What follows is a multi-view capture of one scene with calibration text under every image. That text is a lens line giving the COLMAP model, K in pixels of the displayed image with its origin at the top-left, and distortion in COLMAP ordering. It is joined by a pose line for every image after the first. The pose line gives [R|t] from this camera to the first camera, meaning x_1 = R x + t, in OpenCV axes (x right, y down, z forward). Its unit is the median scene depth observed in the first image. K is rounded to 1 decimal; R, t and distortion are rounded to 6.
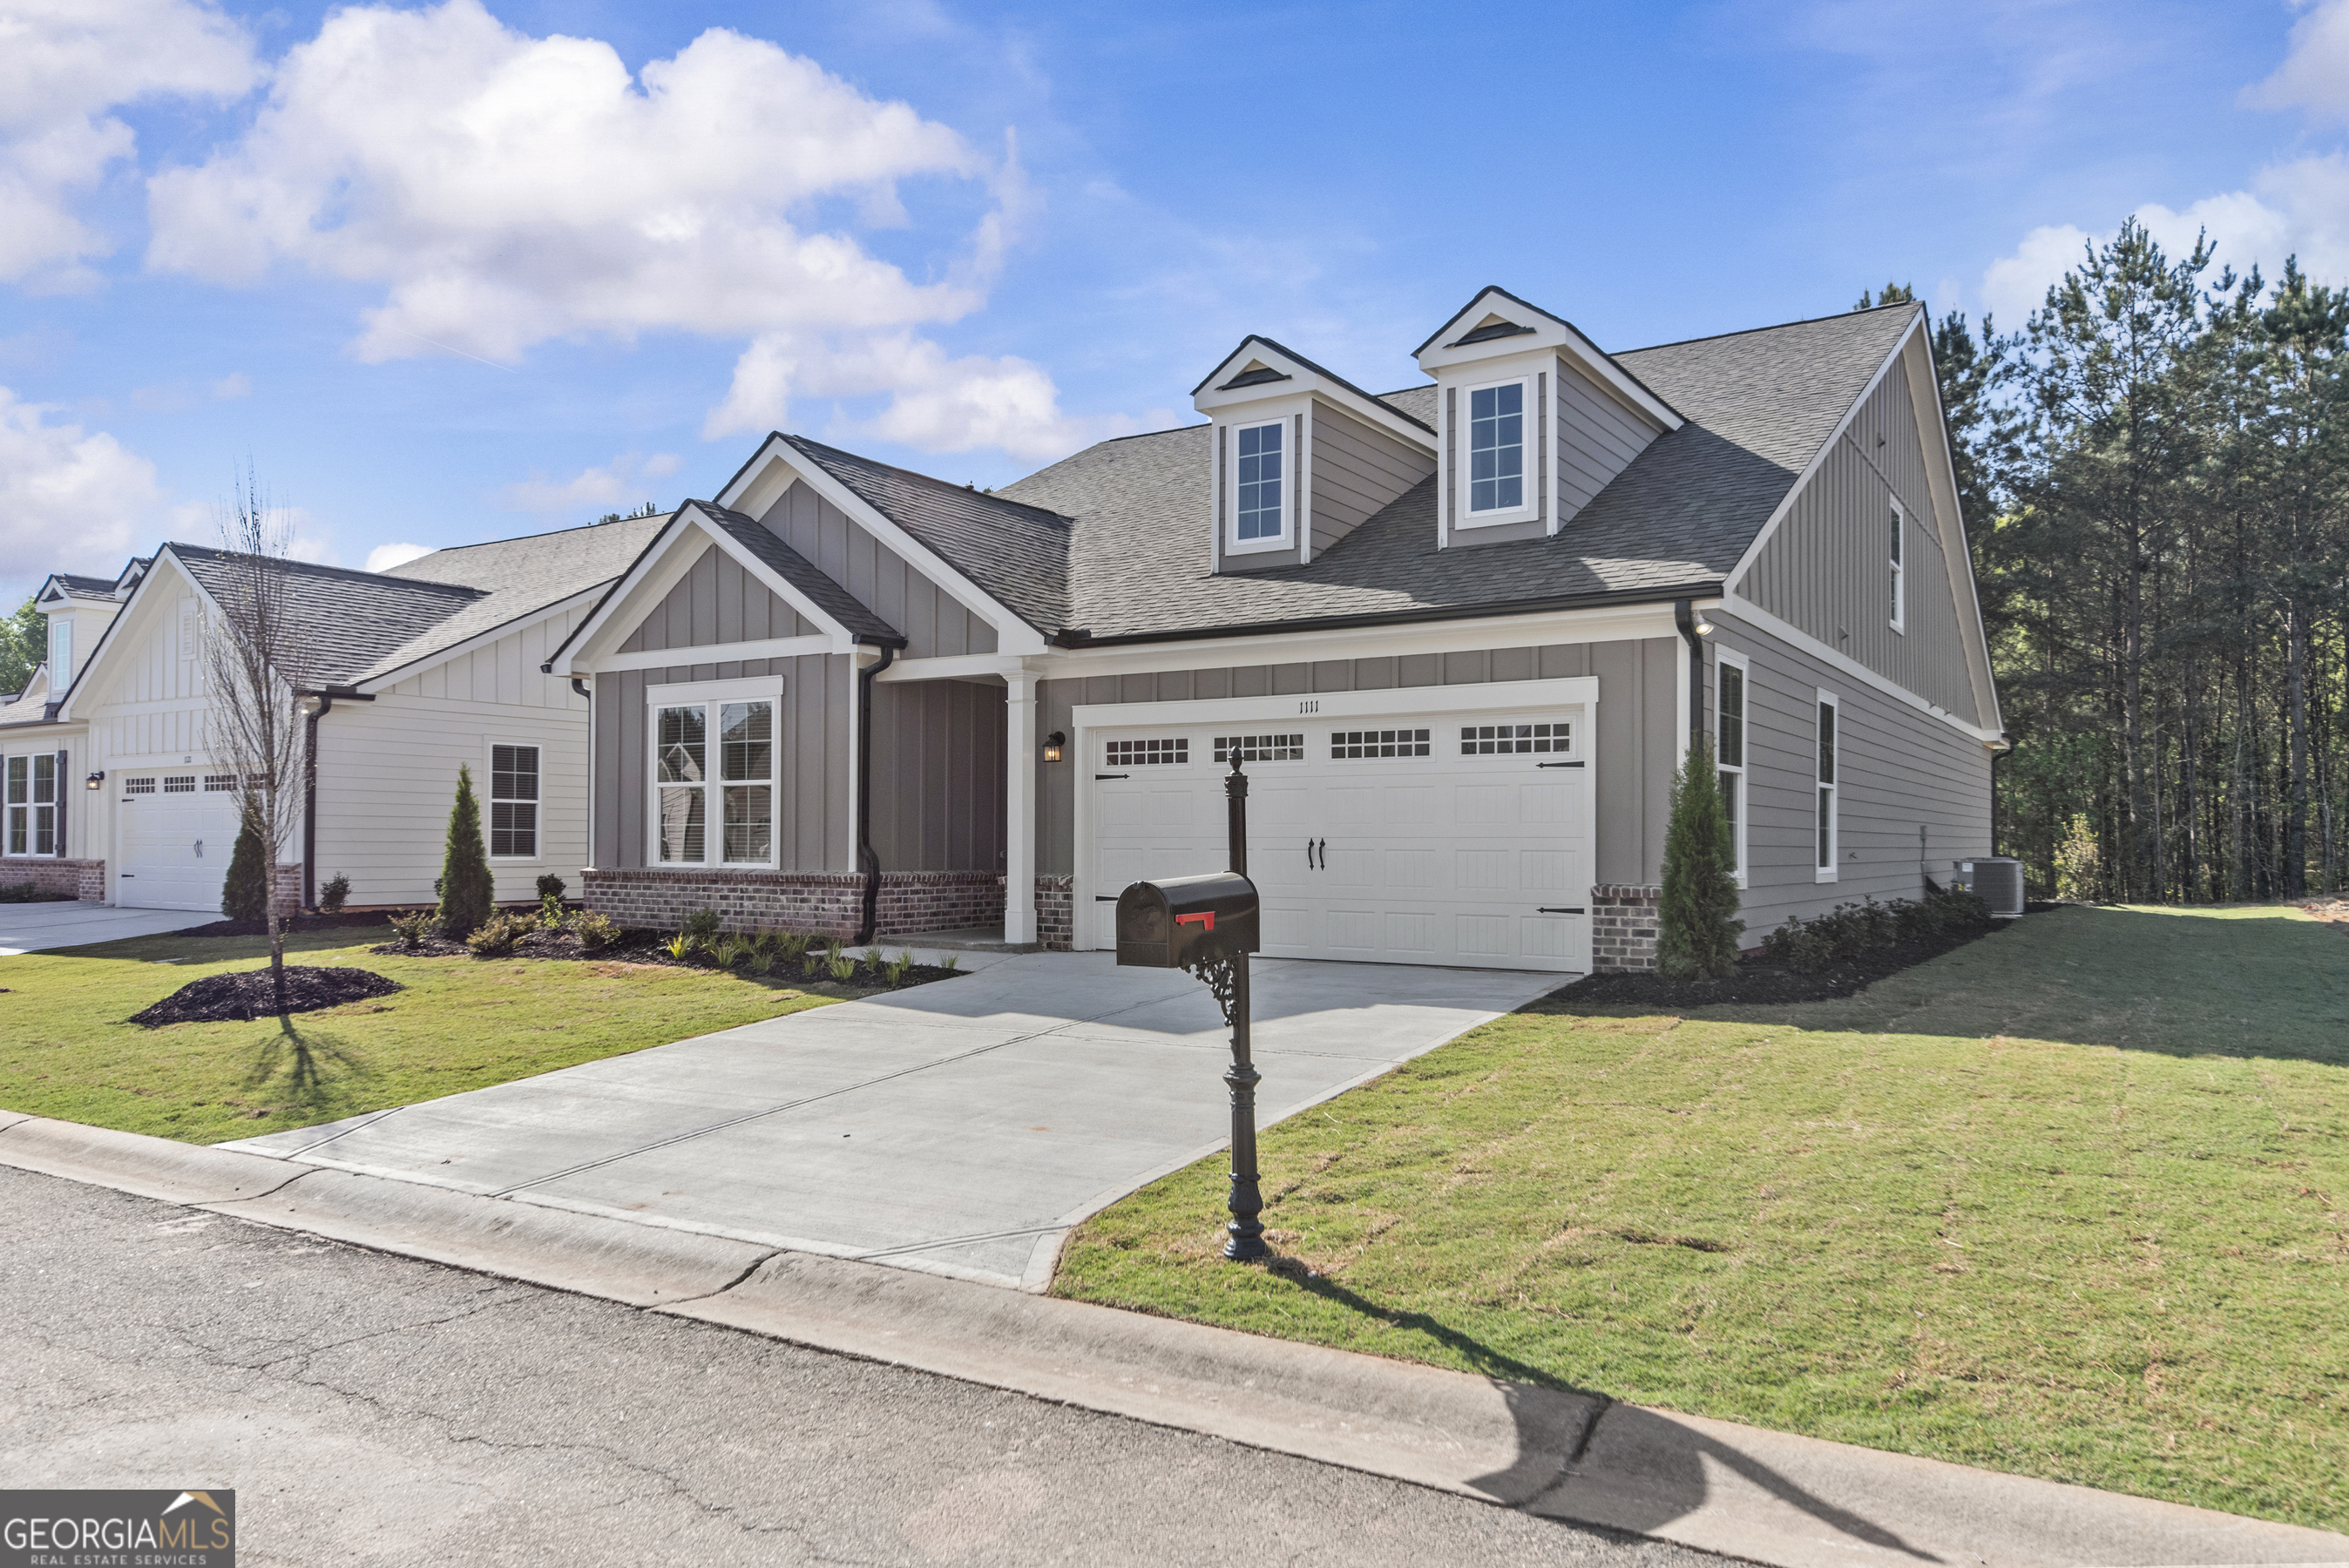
lens RADIAL K [[1639.3, 0, 1174.5], [0, 1639.3, 784.0], [0, 0, 1]] dist [-0.000453, -0.000077]
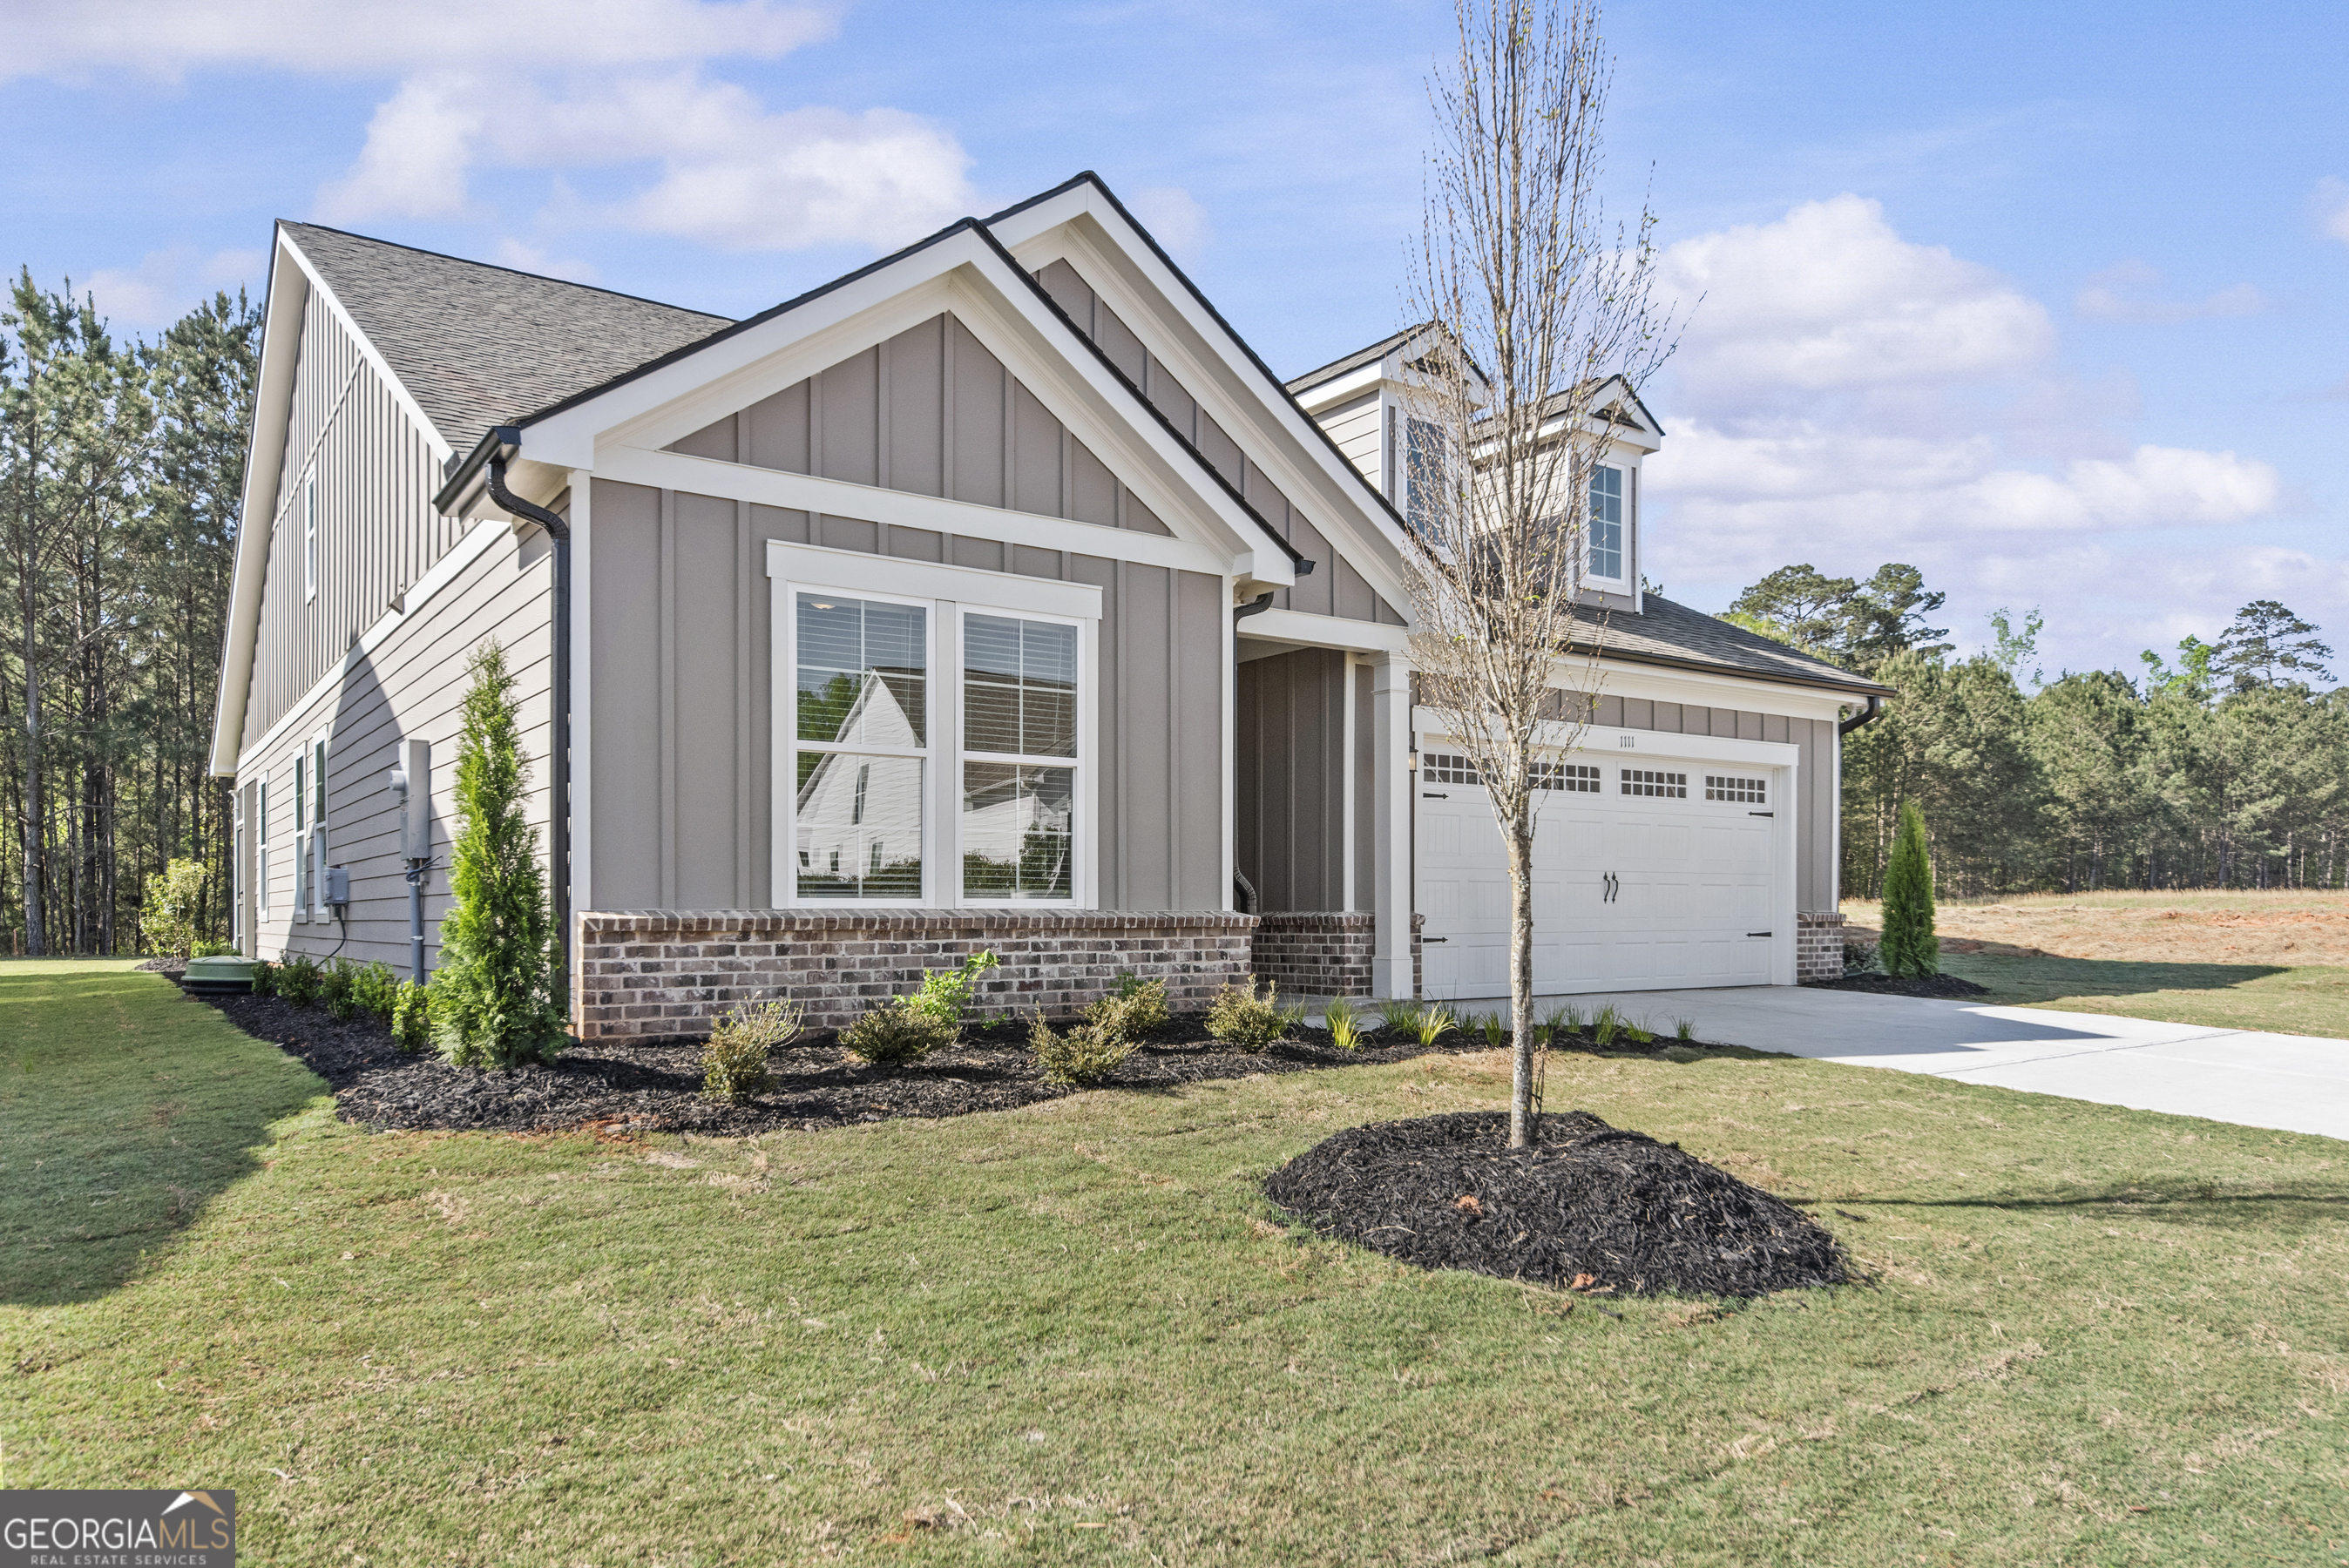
lens RADIAL K [[1526.5, 0, 1222.2], [0, 1526.5, 896.2], [0, 0, 1]] dist [-0.002594, -0.000761]
pose [[0.354344, -0.000109, 0.935115, -0.752316], [-0.038759, 0.999139, 0.014804, 0.037267], [-0.934312, -0.041490, 0.354034, 0.758988]]
